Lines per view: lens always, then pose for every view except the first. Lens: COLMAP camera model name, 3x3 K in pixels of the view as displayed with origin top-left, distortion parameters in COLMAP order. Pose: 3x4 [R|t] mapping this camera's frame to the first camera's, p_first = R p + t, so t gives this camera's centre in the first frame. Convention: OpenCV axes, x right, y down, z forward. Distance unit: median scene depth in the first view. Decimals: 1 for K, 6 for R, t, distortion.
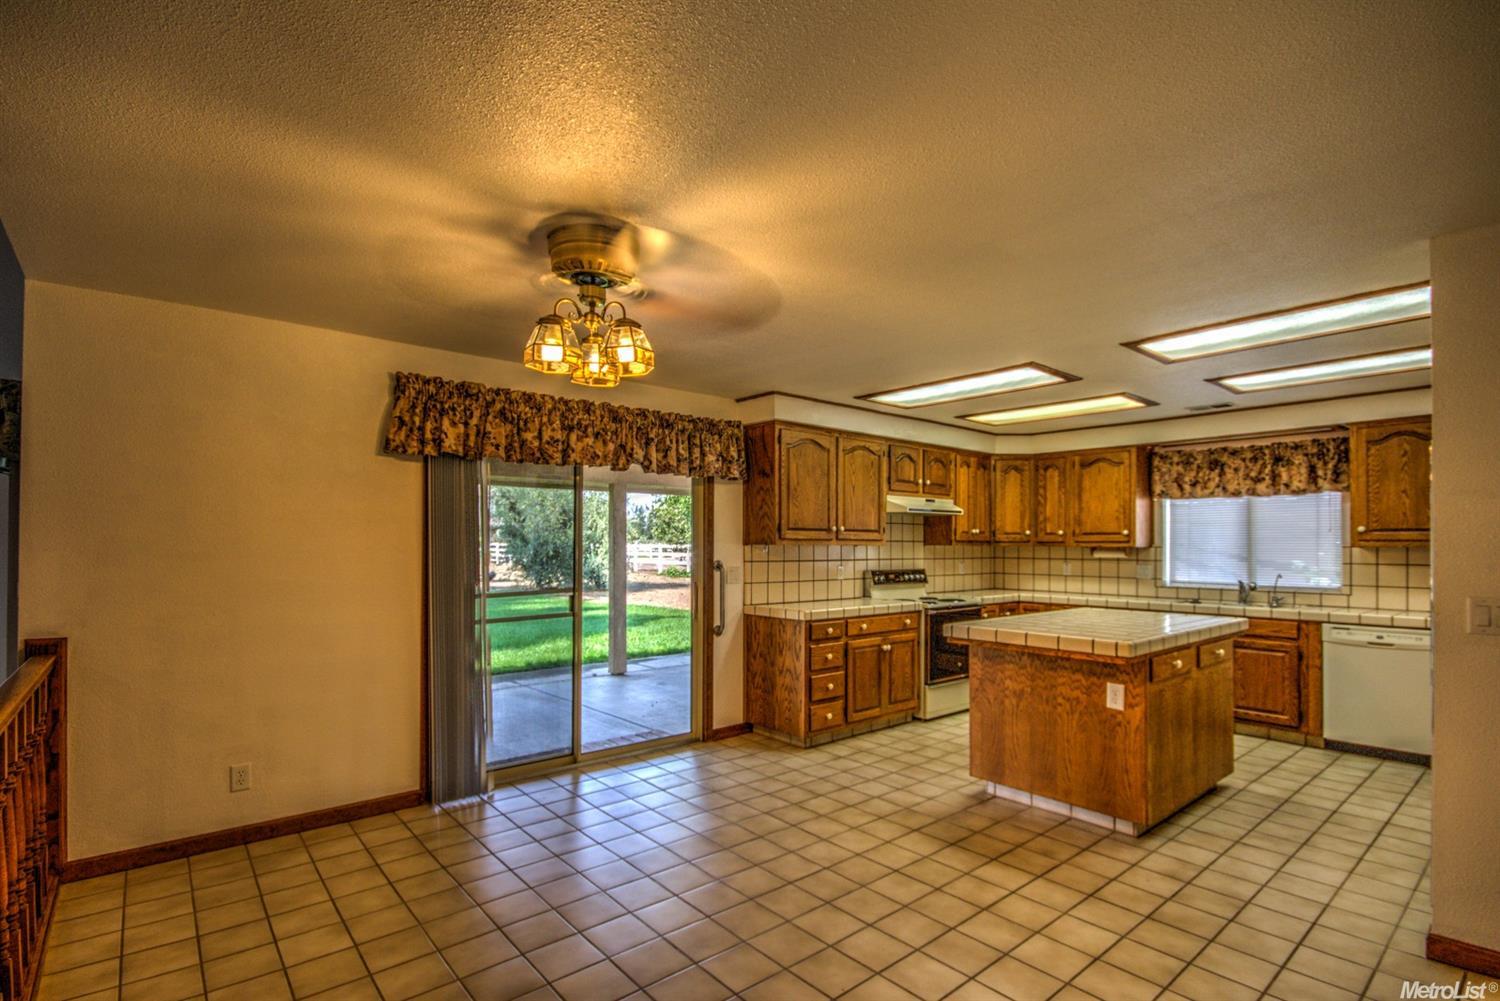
lens RADIAL K [[712.7, 0, 745.7], [0, 712.7, 555.1], [0, 0, 1]] dist [0.001109, 0.000329]
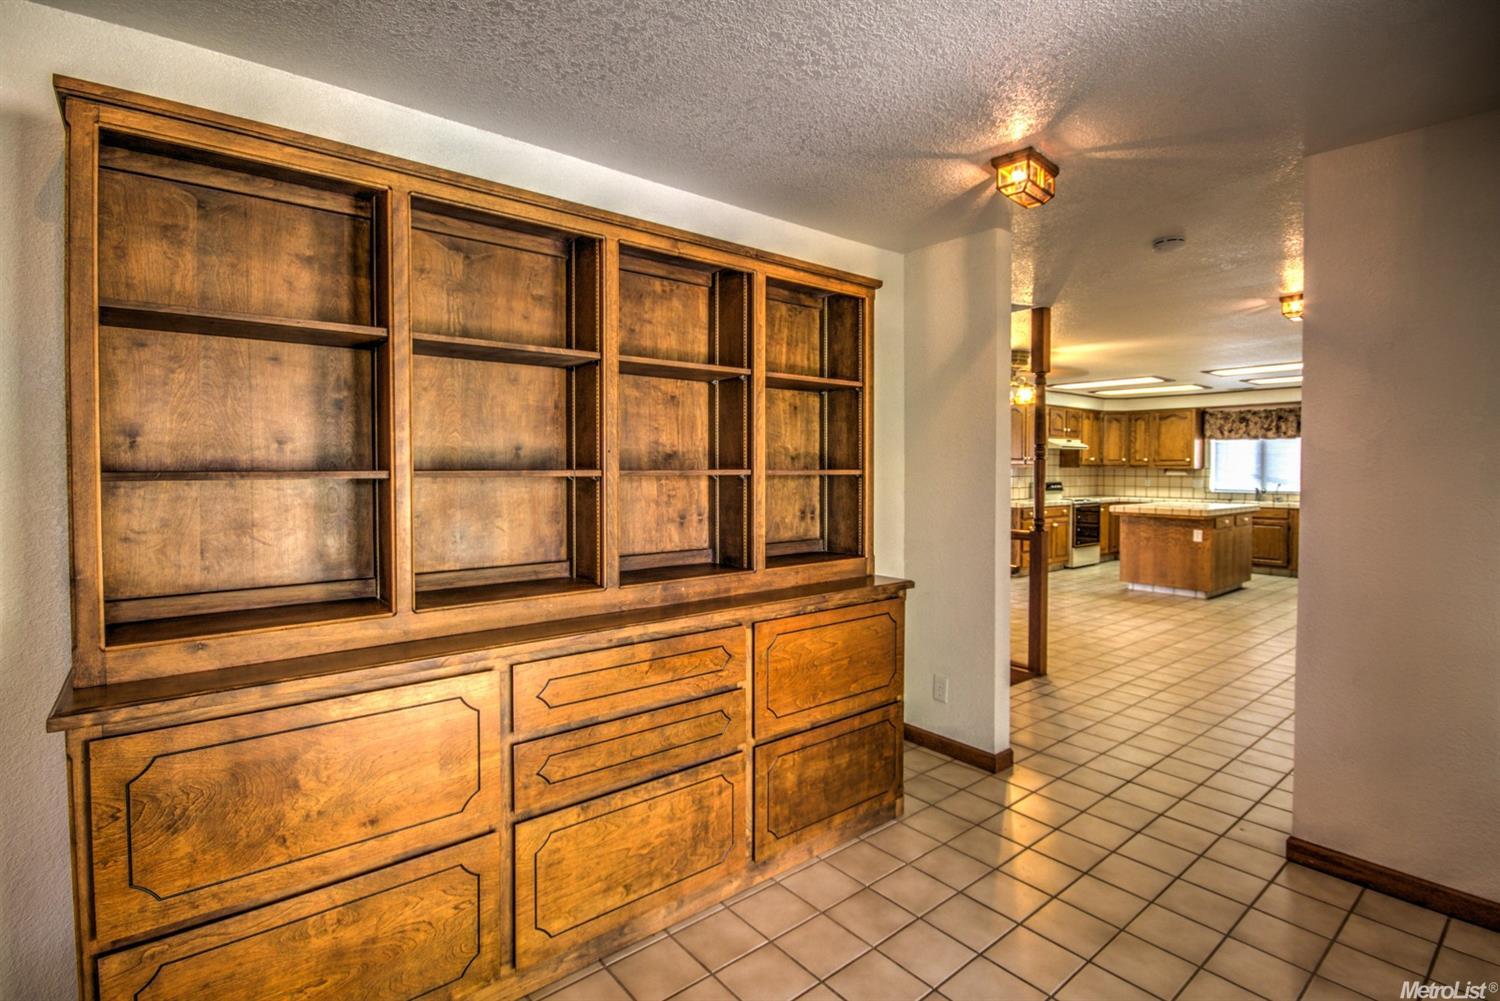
lens RADIAL K [[700.2, 0, 750.0], [0, 700.2, 500.5], [0, 0, 1]] dist [-0.001255, -0.000218]
pose [[0.999759, -0.001062, -0.021919, -0.509923], [0.001759, 0.999492, 0.031834, 0.010744], [0.021874, -0.031865, 0.999253, -0.740988]]
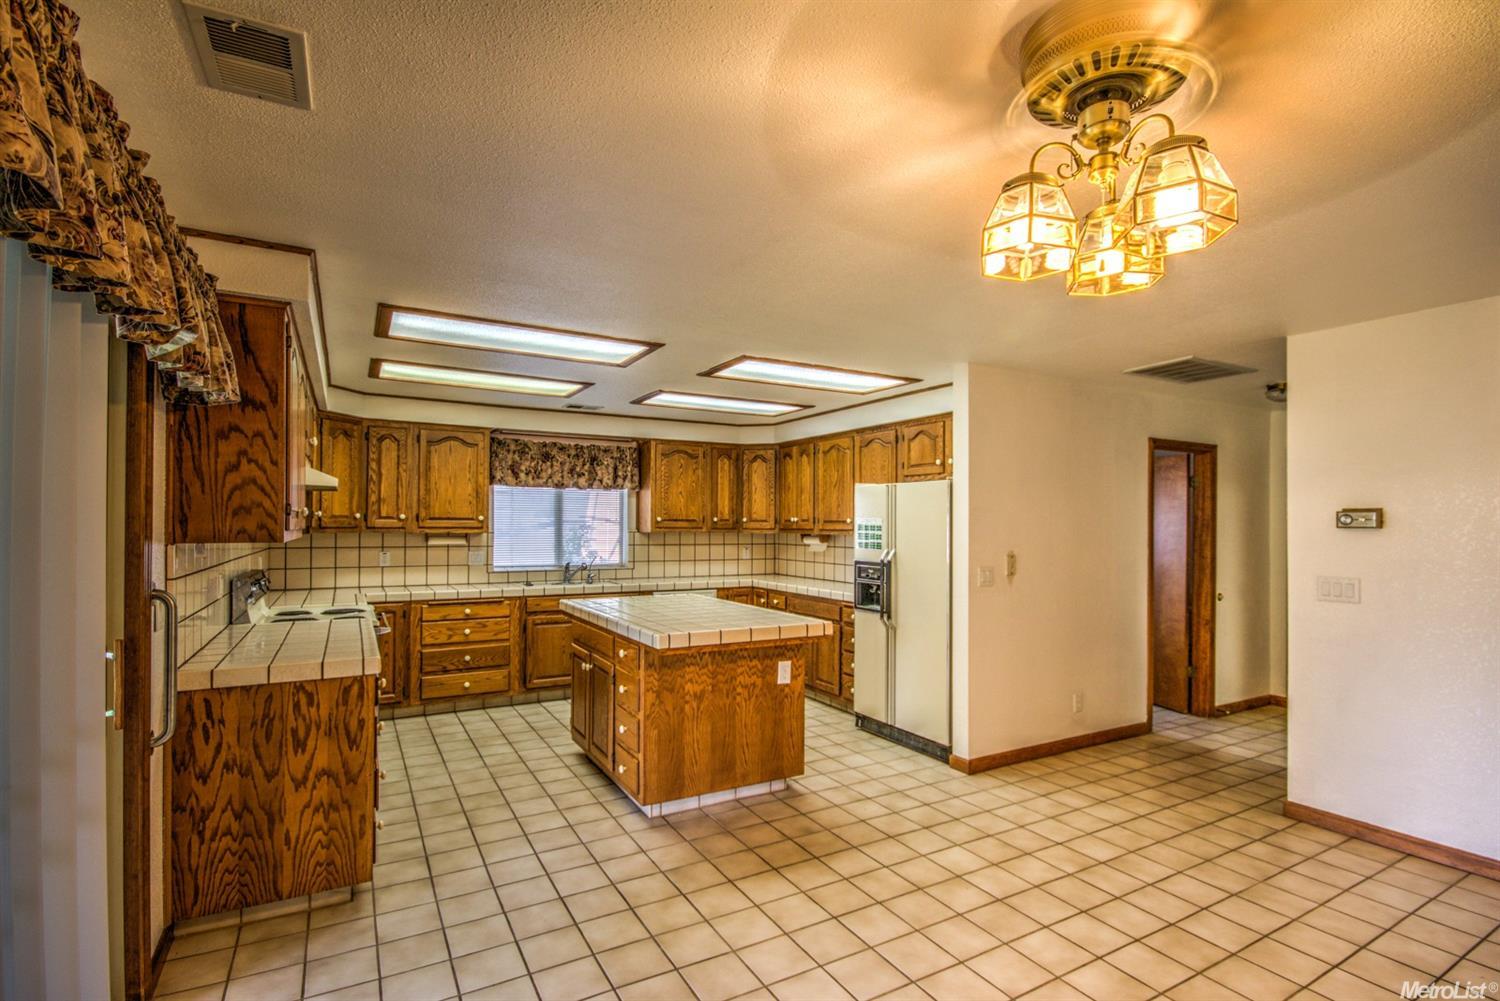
lens RADIAL K [[705.7, 0, 748.7], [0, 705.7, 532.5], [0, 0, 1]] dist [-0.002907, -0.000421]
pose [[0.186546, -0.013941, 0.982347, -0.365996], [0.008347, 0.999886, 0.012605, -0.023863], [-0.982411, 0.005848, 0.186641, 0.525311]]
